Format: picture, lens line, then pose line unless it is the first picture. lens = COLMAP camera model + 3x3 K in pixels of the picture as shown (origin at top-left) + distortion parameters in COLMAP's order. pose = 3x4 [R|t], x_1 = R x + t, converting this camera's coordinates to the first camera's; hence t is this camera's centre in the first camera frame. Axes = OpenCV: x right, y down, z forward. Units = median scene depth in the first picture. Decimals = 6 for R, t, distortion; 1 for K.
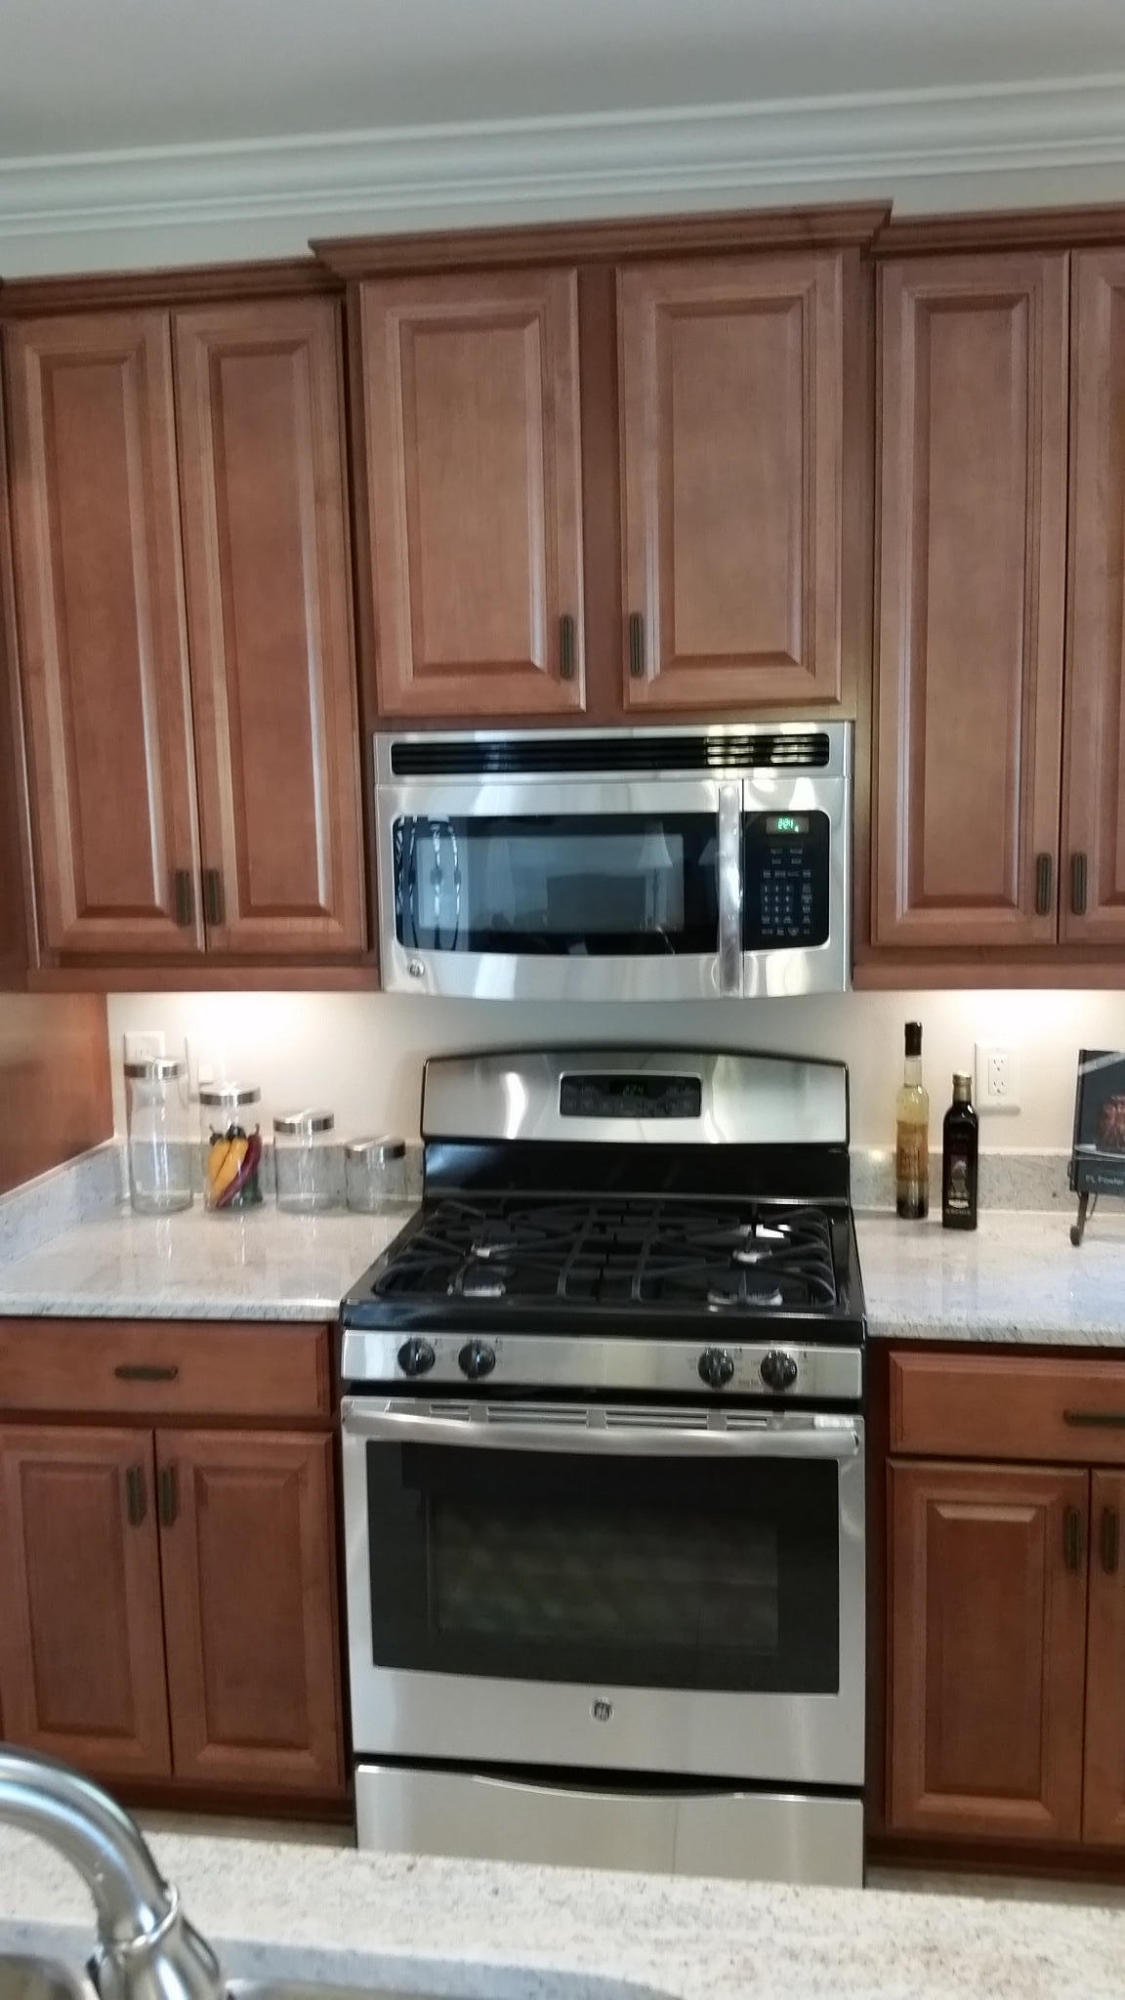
lens RADIAL K [[1706.0, 0, 566.3], [0, 1706.0, 984.5], [0, 0, 1]] dist [0.083872, -0.126076]
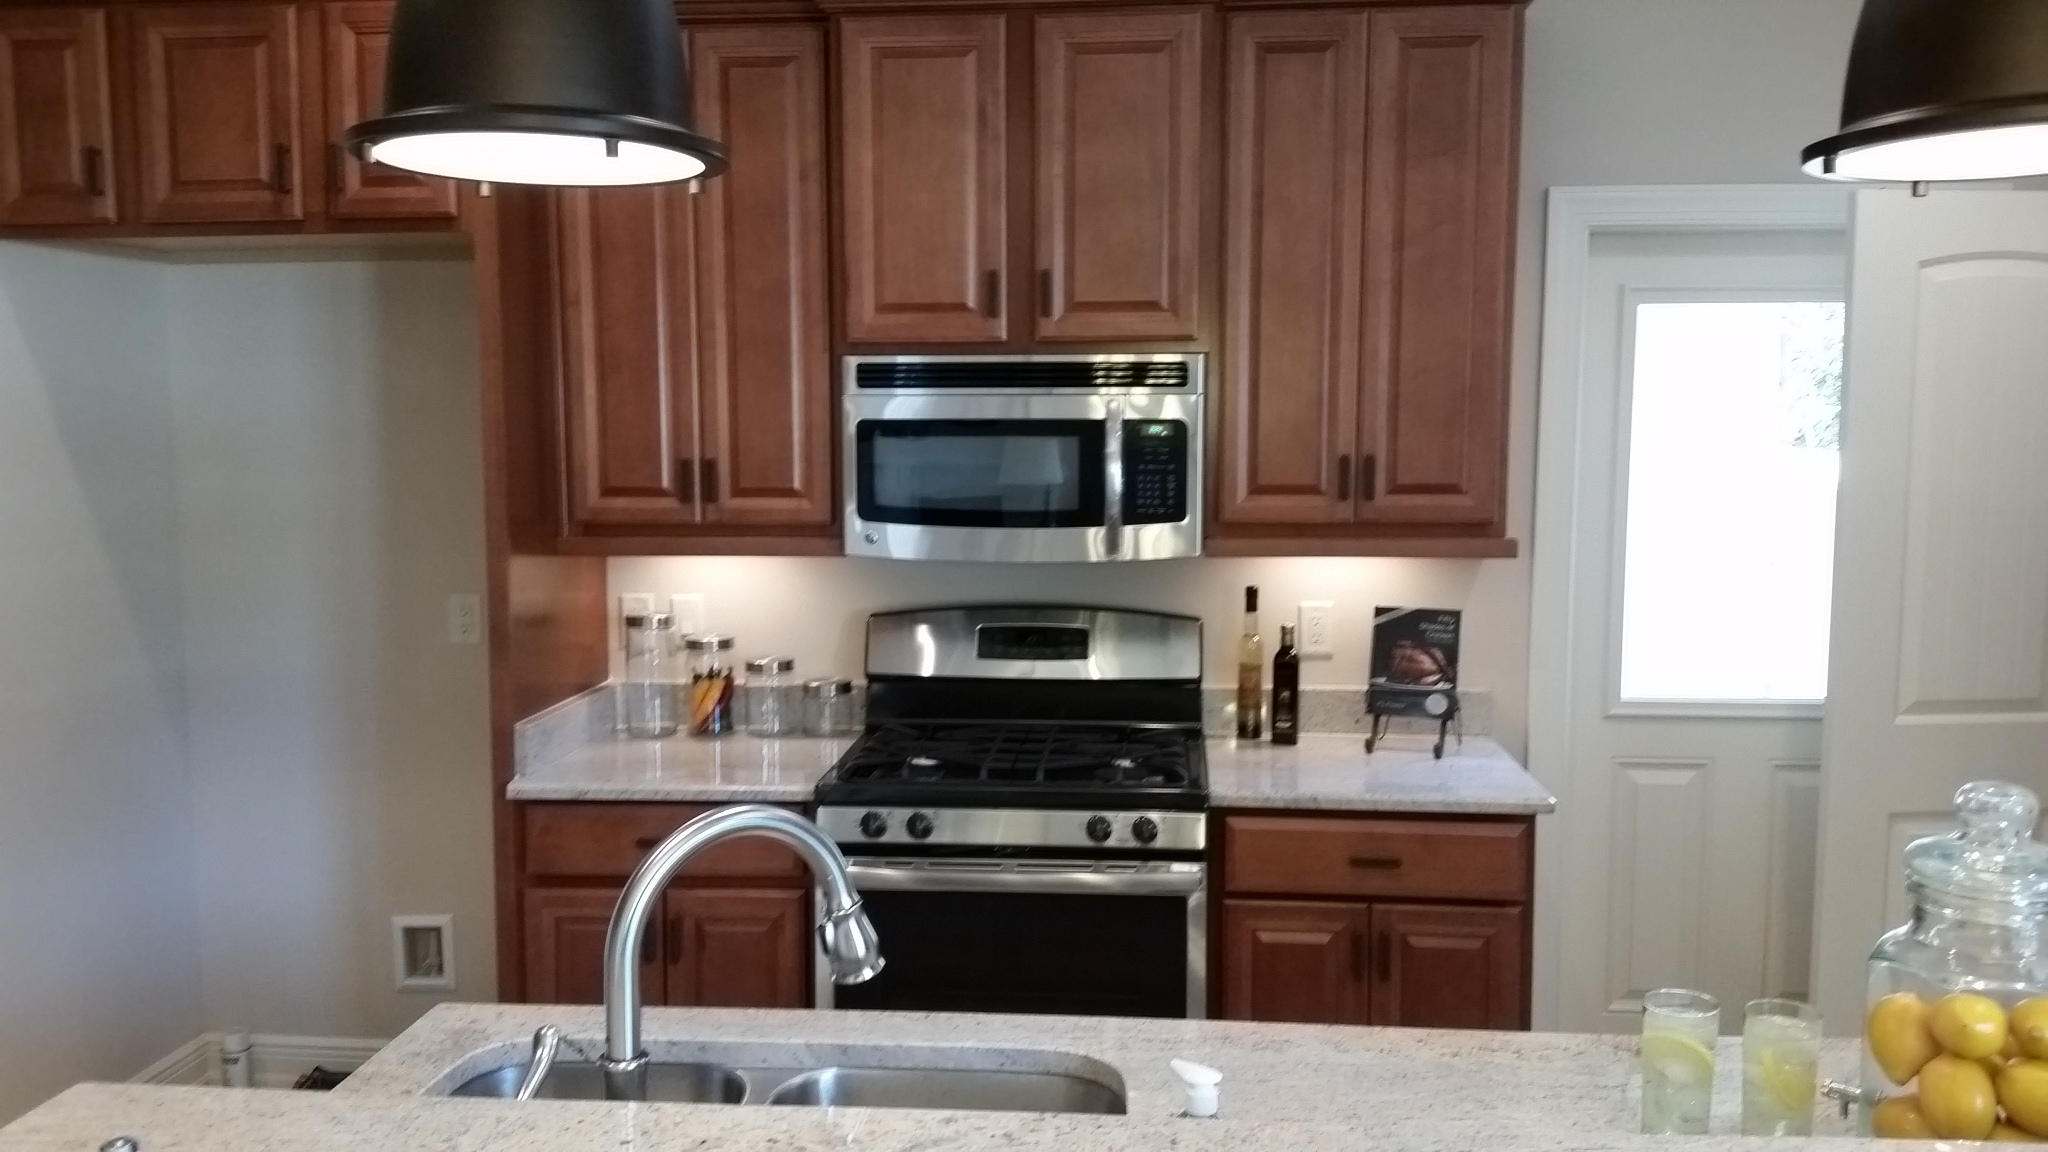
lens RADIAL K [[1747.0, 0, 1025.8], [0, 1747.0, 588.7], [0, 0, 1]] dist [0.083872, -0.126076]
pose [[0.998553, 0.013373, 0.052092, -0.041252], [-0.012465, 0.999765, -0.017719, 0.054408], [-0.052317, 0.017044, 0.998485, -0.347679]]
